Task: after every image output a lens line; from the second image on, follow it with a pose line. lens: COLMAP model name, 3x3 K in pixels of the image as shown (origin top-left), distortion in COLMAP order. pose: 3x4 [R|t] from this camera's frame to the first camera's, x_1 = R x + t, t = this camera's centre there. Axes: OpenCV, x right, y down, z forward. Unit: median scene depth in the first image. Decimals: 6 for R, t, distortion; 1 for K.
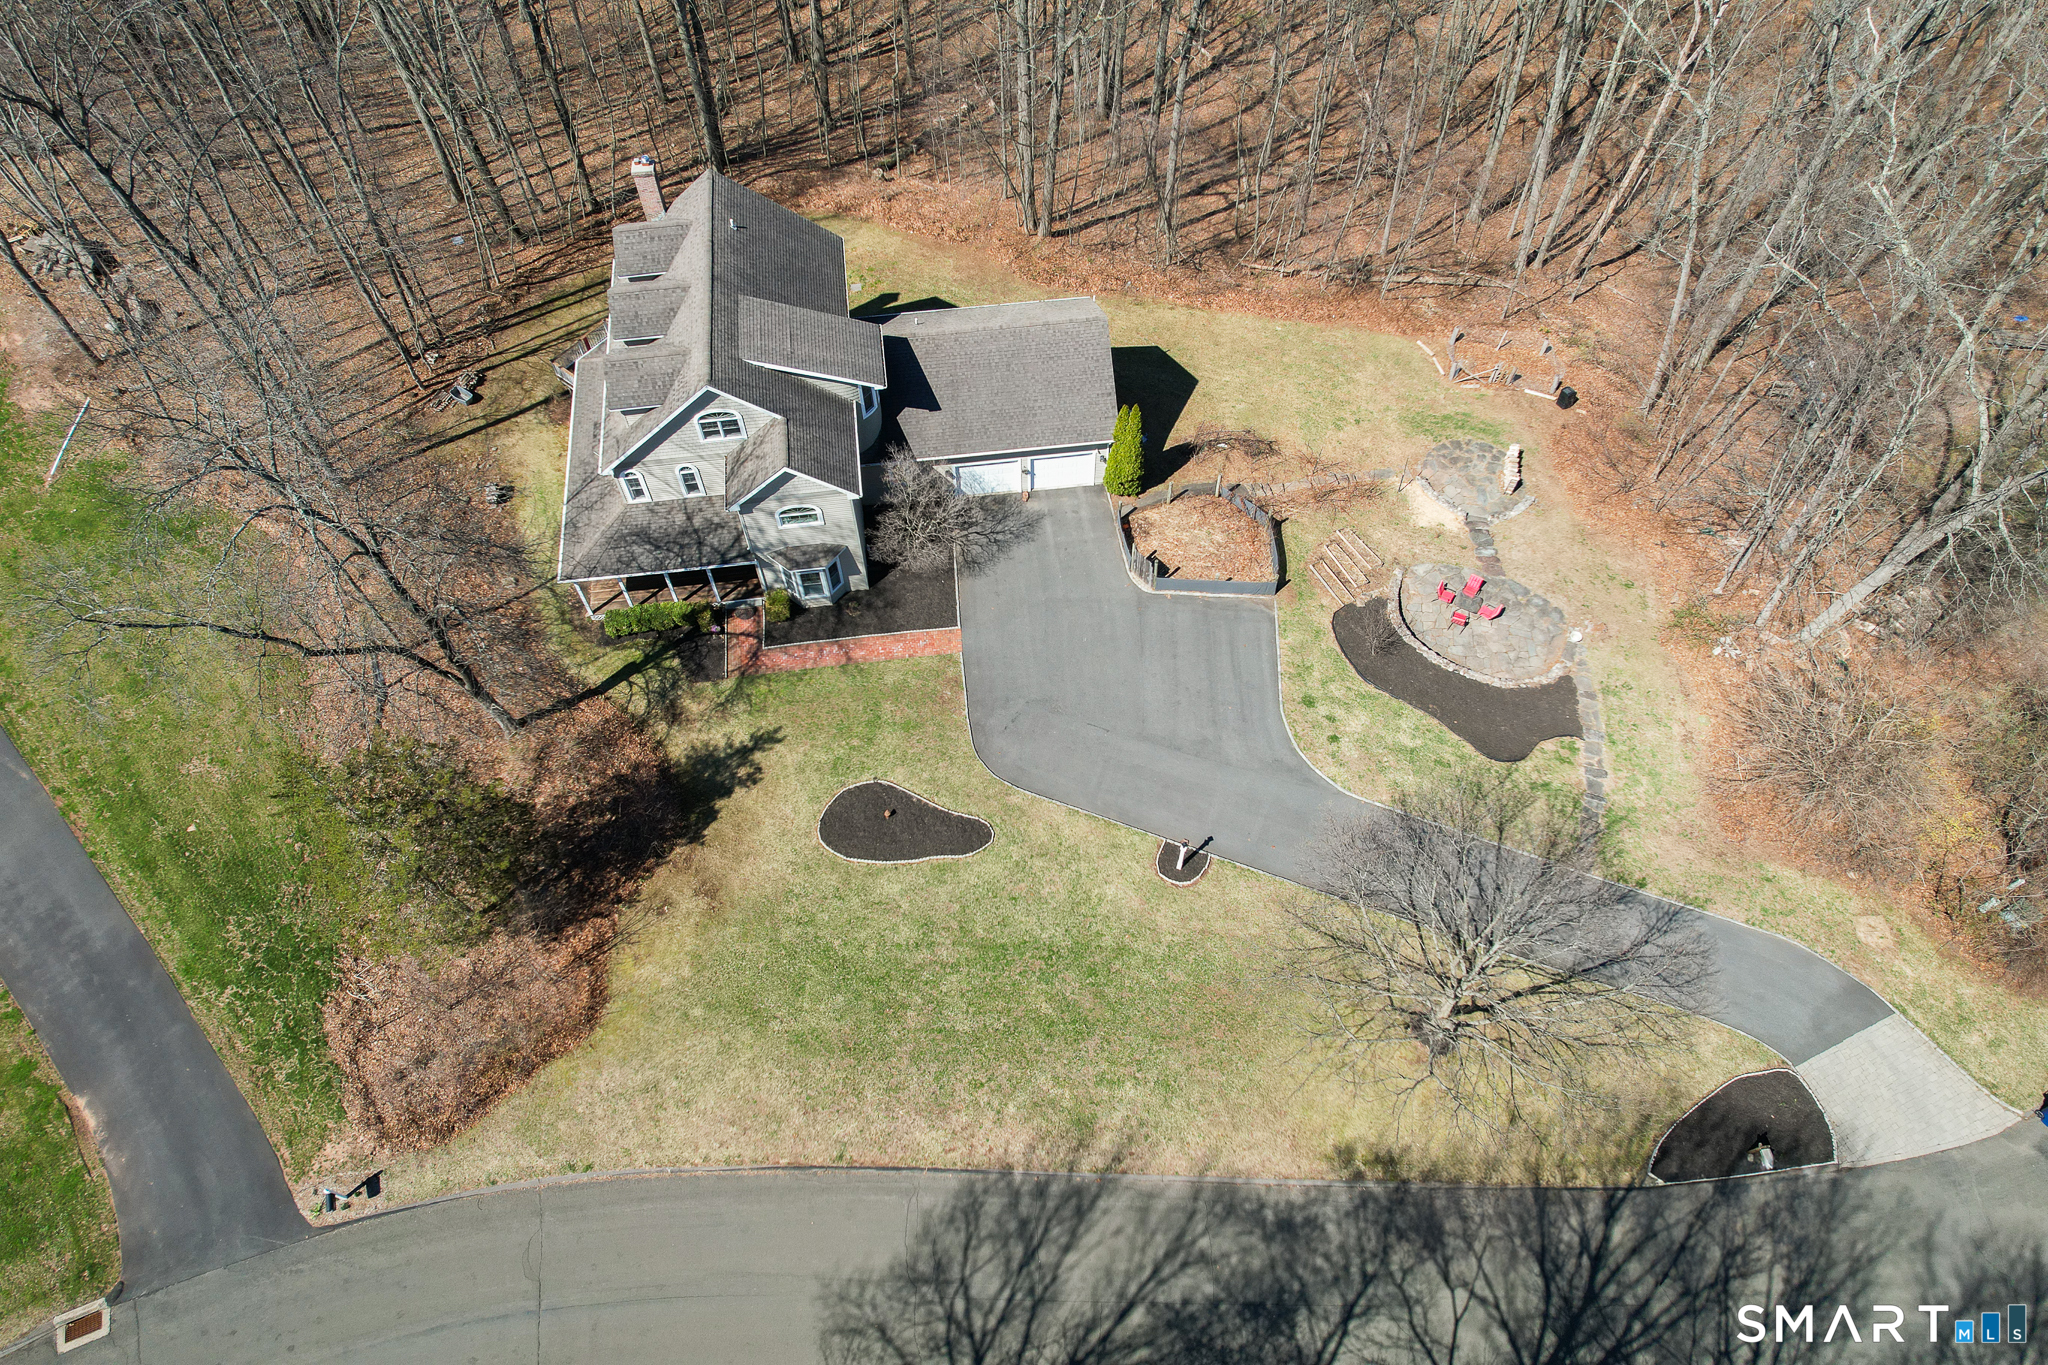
lens RADIAL K [[1323.3, 0, 1024.0], [0, 1323.3, 682.5], [0, 0, 1]] dist [-0.059698, 0.056127]
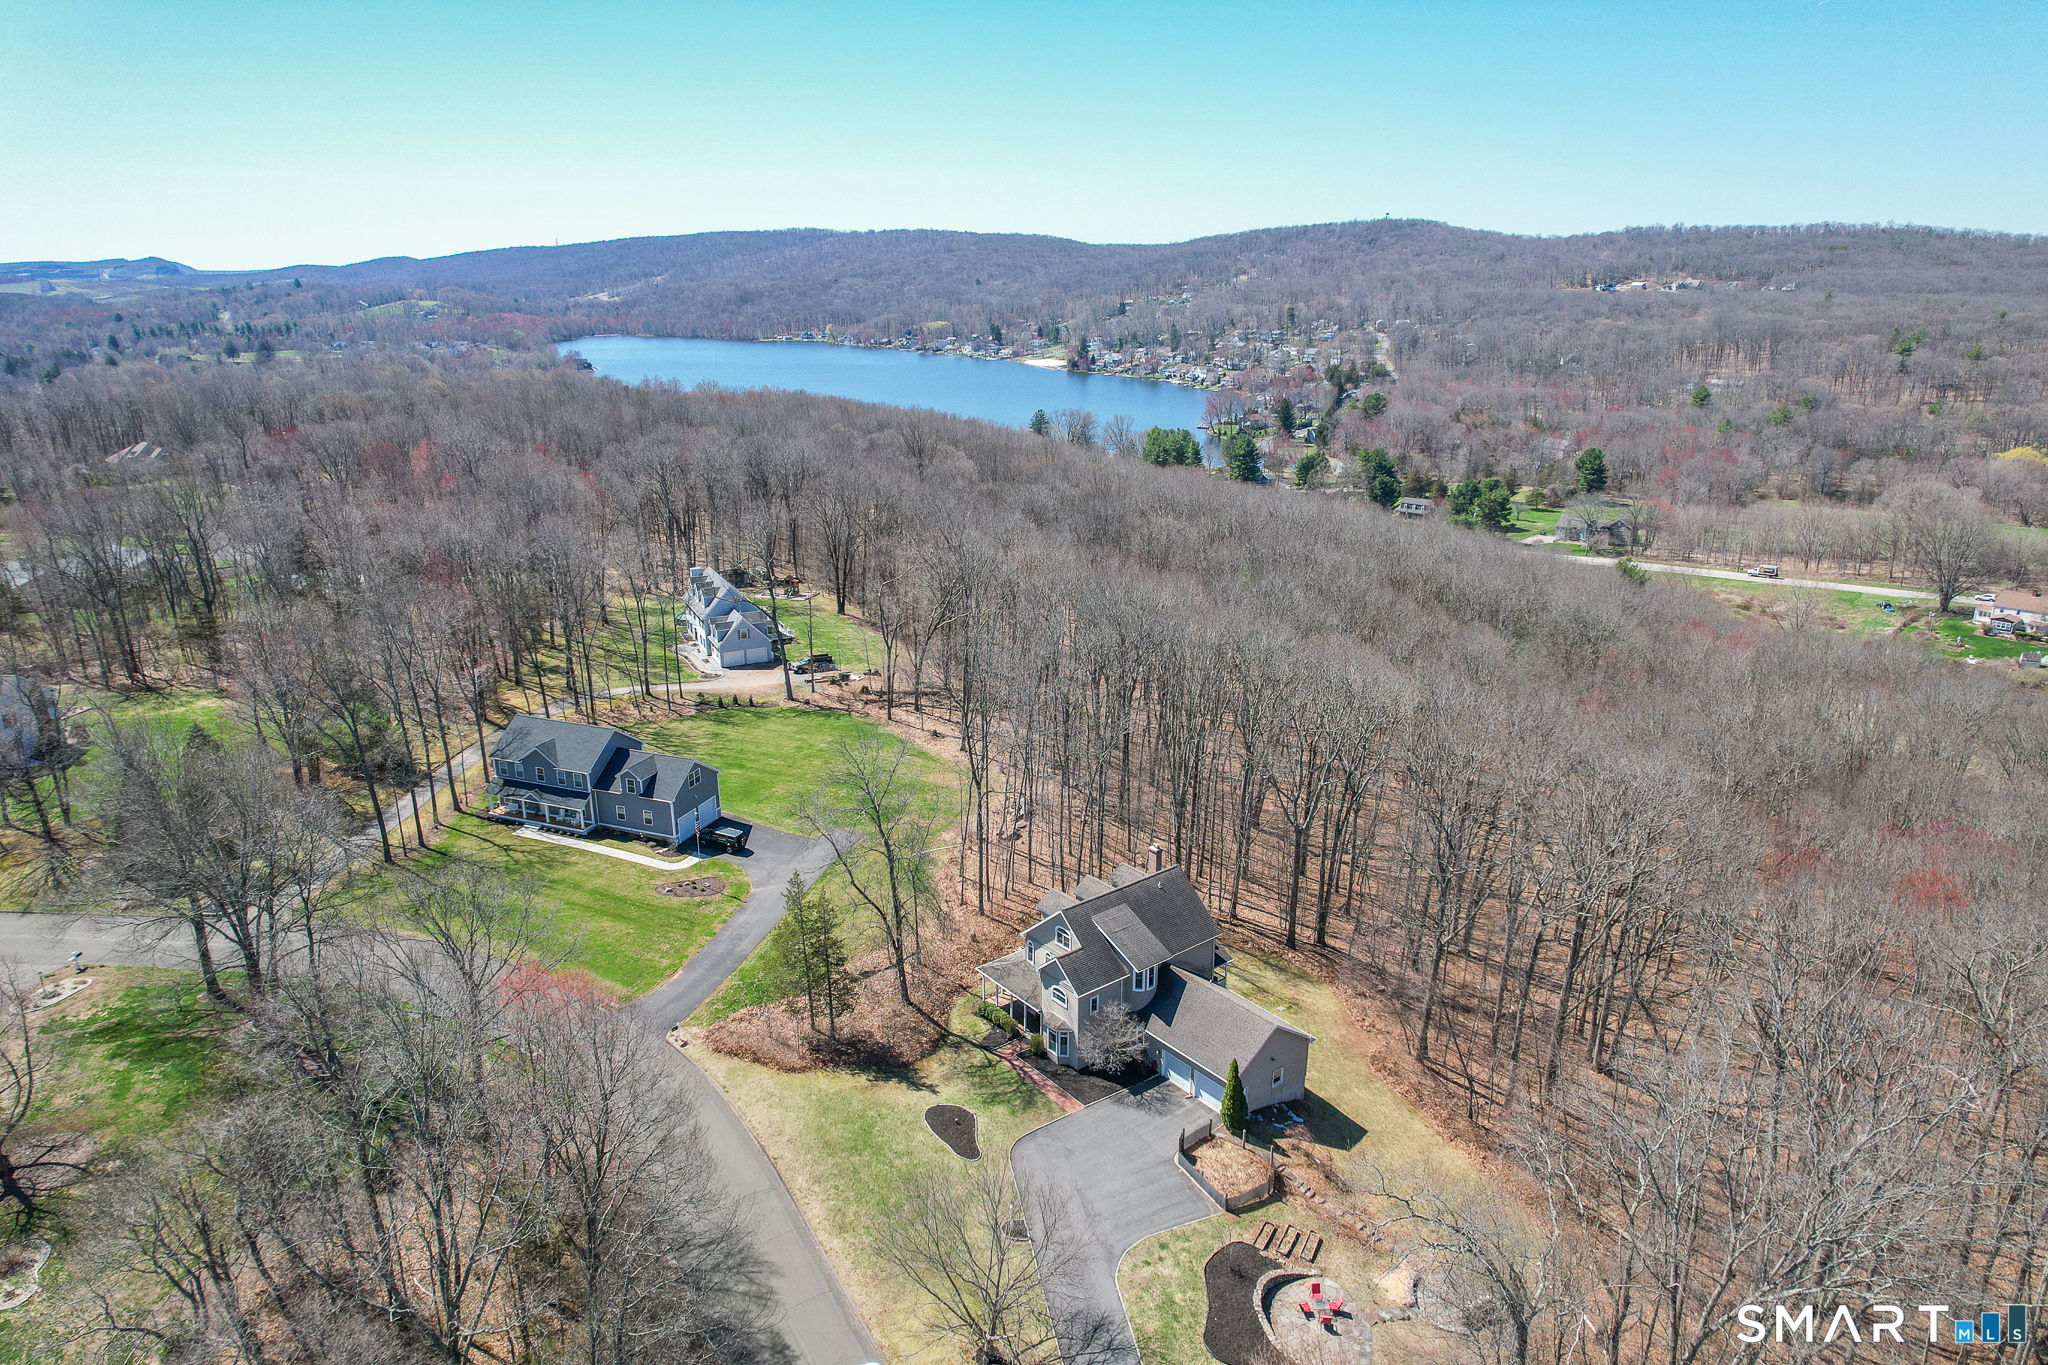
lens RADIAL K [[1323.3, 0, 1024.0], [0, 1323.3, 682.5], [0, 0, 1]] dist [-0.059698, 0.056127]
pose [[0.525936, 0.279466, -0.803299, 1.210424], [-0.730187, 0.632680, -0.257960, 0.115035], [0.436141, 0.722229, 0.536812, -0.366158]]
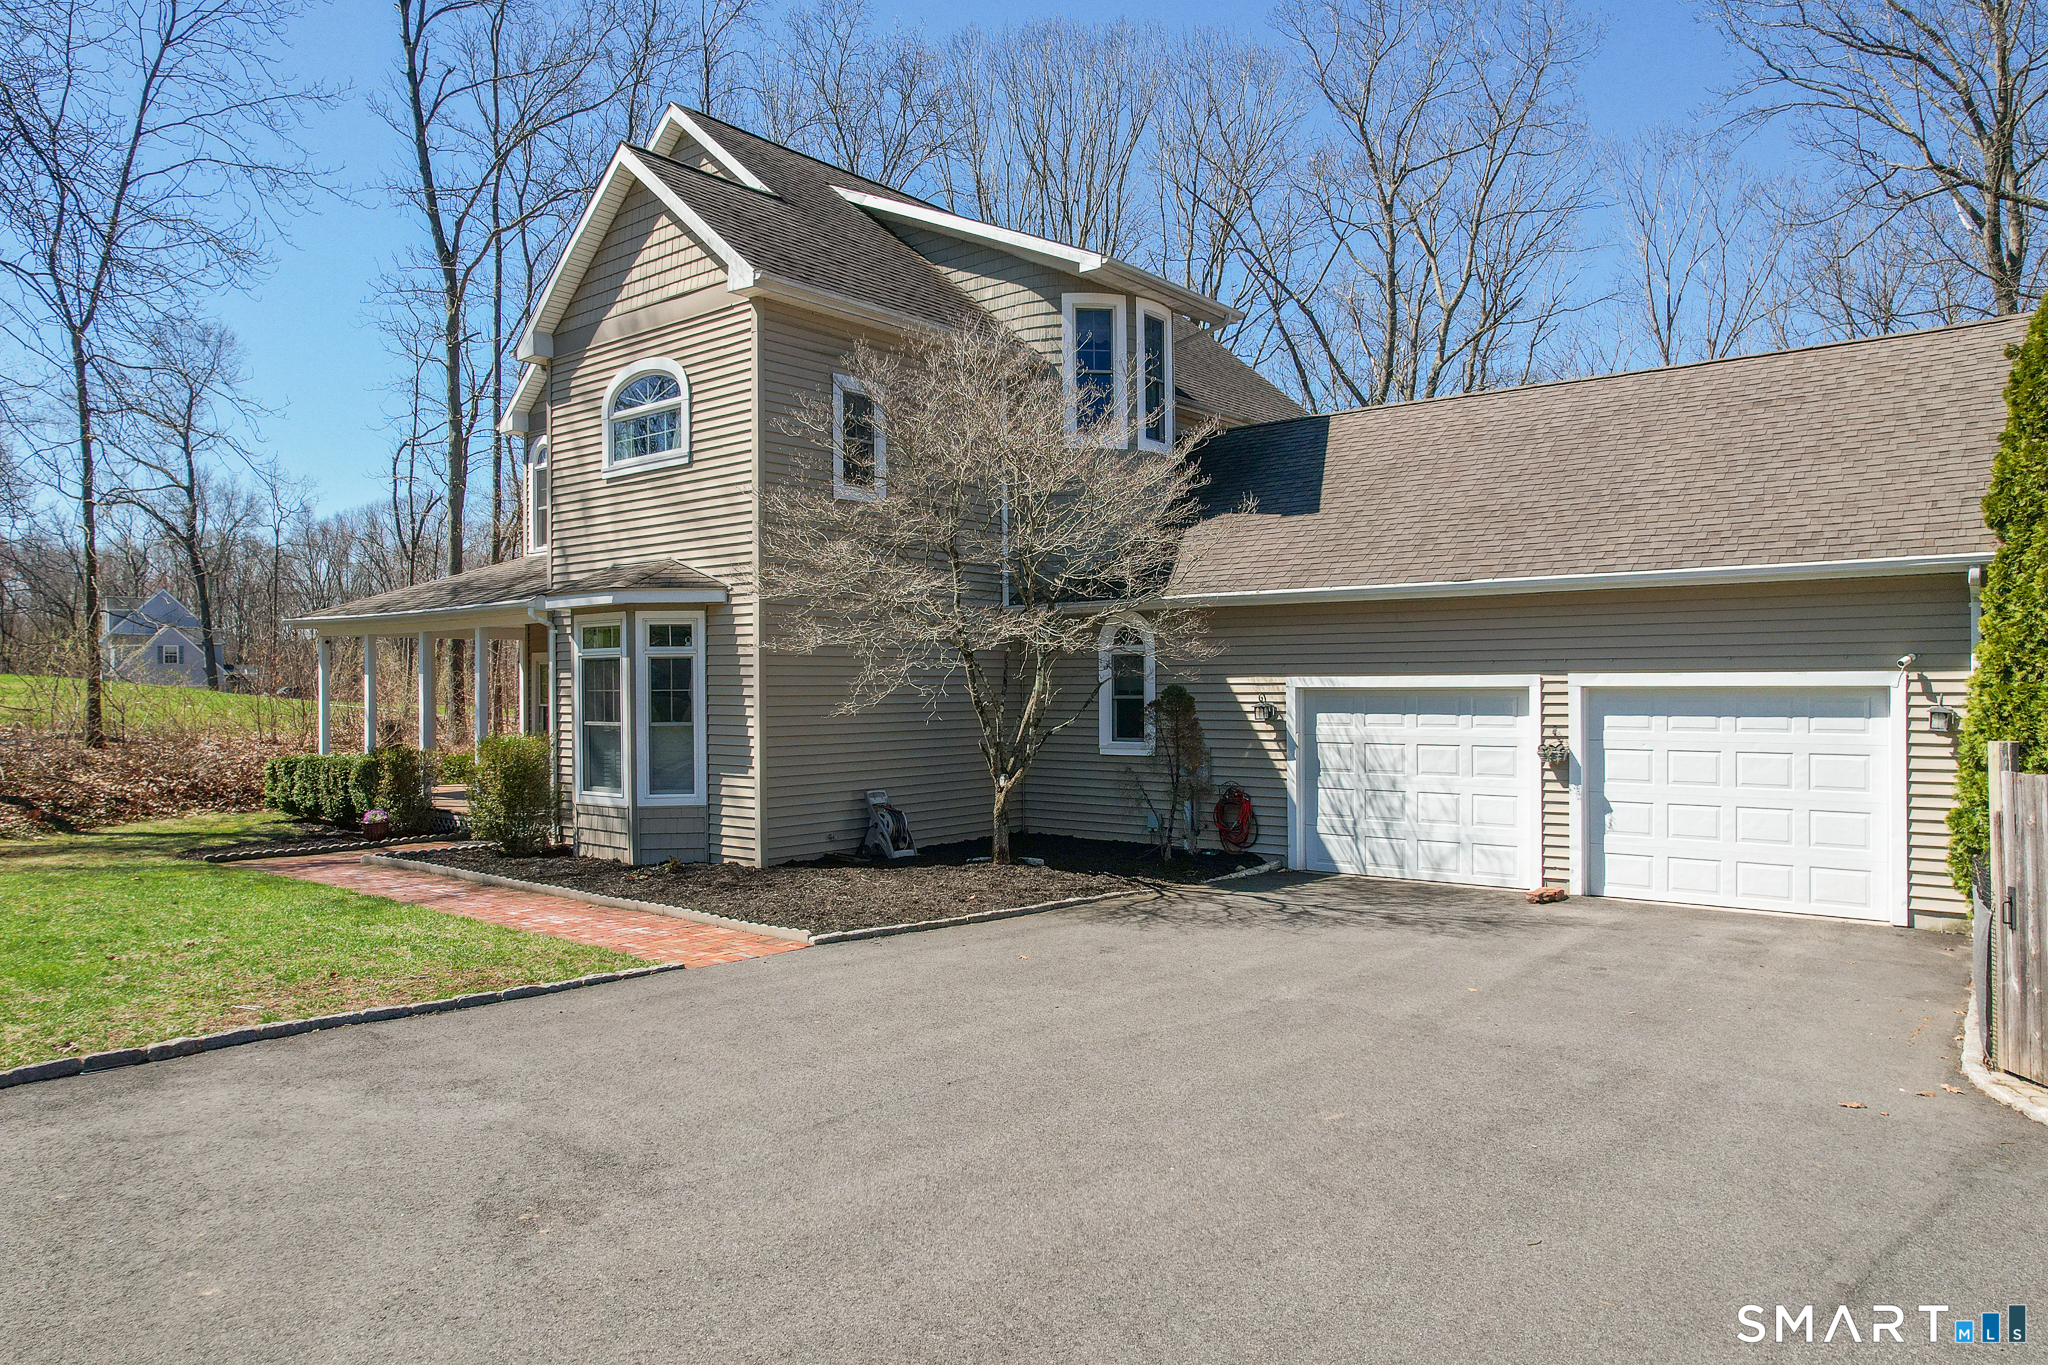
lens RADIAL K [[1323.3, 0, 1024.0], [0, 1323.3, 682.5], [0, 0, 1]] dist [-0.059698, 0.056127]
pose [[0.698052, 0.005780, -0.716023, 0.118244], [-0.614173, 0.518921, -0.594569, 0.037534], [0.368123, 0.854803, 0.365784, 0.979439]]
